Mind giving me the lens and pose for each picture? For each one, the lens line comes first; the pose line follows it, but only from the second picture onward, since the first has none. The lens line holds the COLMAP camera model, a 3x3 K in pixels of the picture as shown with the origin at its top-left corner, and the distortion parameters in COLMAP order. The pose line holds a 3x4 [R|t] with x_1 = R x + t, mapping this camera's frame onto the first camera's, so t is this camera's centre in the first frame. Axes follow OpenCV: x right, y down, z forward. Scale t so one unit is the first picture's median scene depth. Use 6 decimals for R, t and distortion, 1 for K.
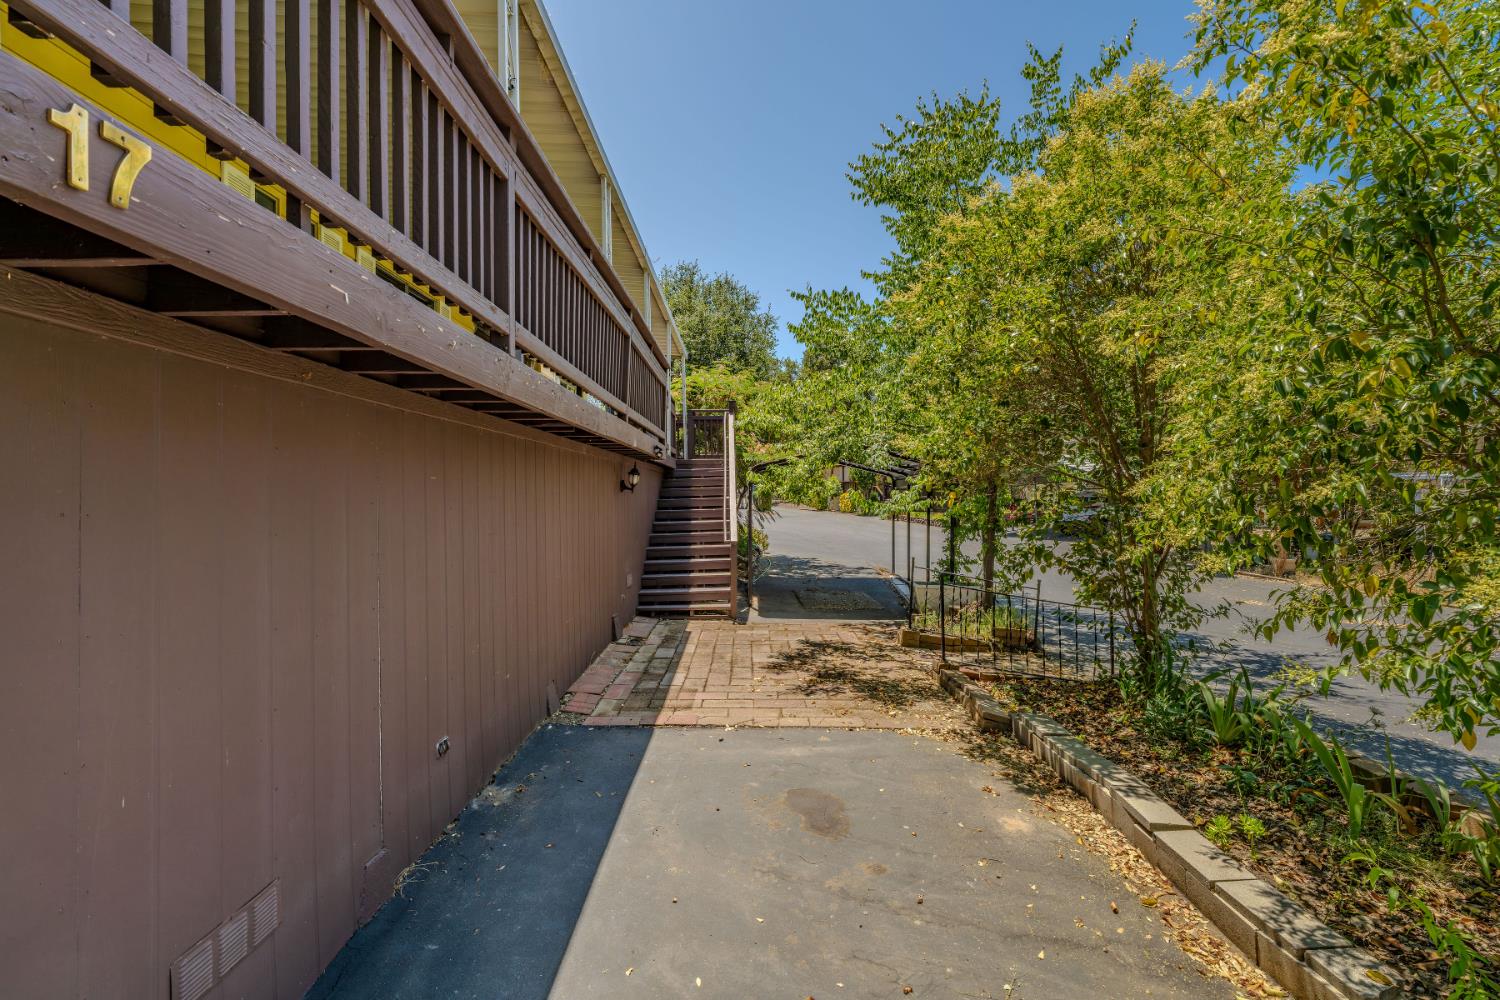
lens RADIAL K [[676.5, 0, 749.9], [0, 676.5, 498.2], [0, 0, 1]] dist [-0.004261, 0.002226]
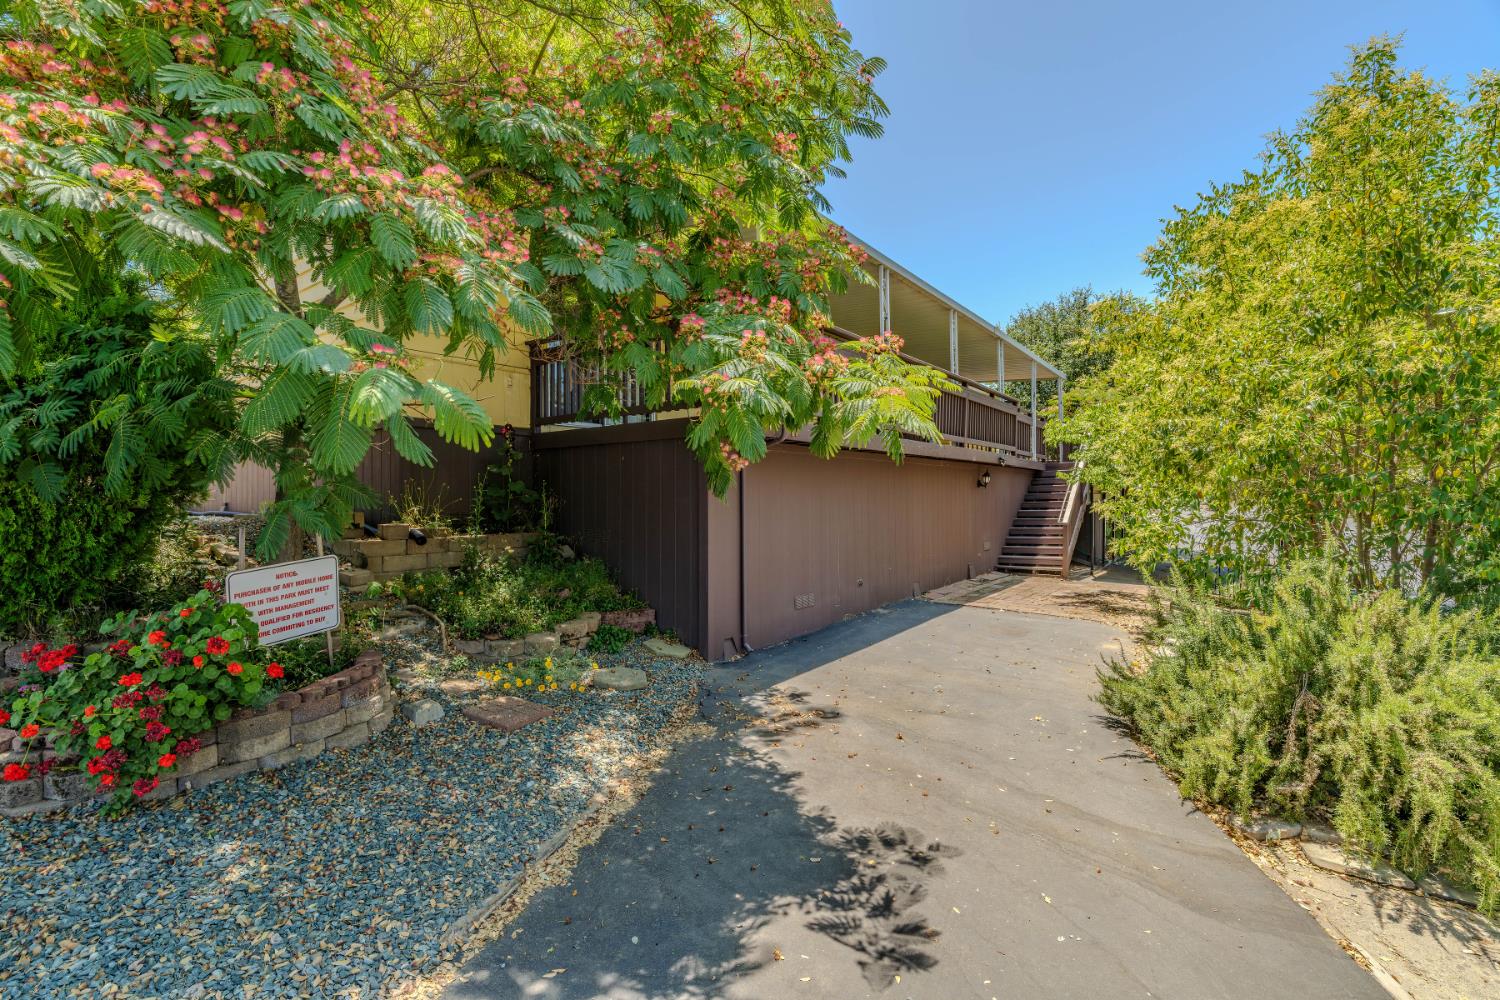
lens RADIAL K [[676.5, 0, 749.9], [0, 676.5, 497.0], [0, 0, 1]] dist [-0.004261, 0.002226]
pose [[0.798226, 0.004182, -0.602344, 0.334912], [-0.004424, 0.999990, 0.001079, 0.012998], [0.602342, 0.001803, 0.798236, -0.580703]]
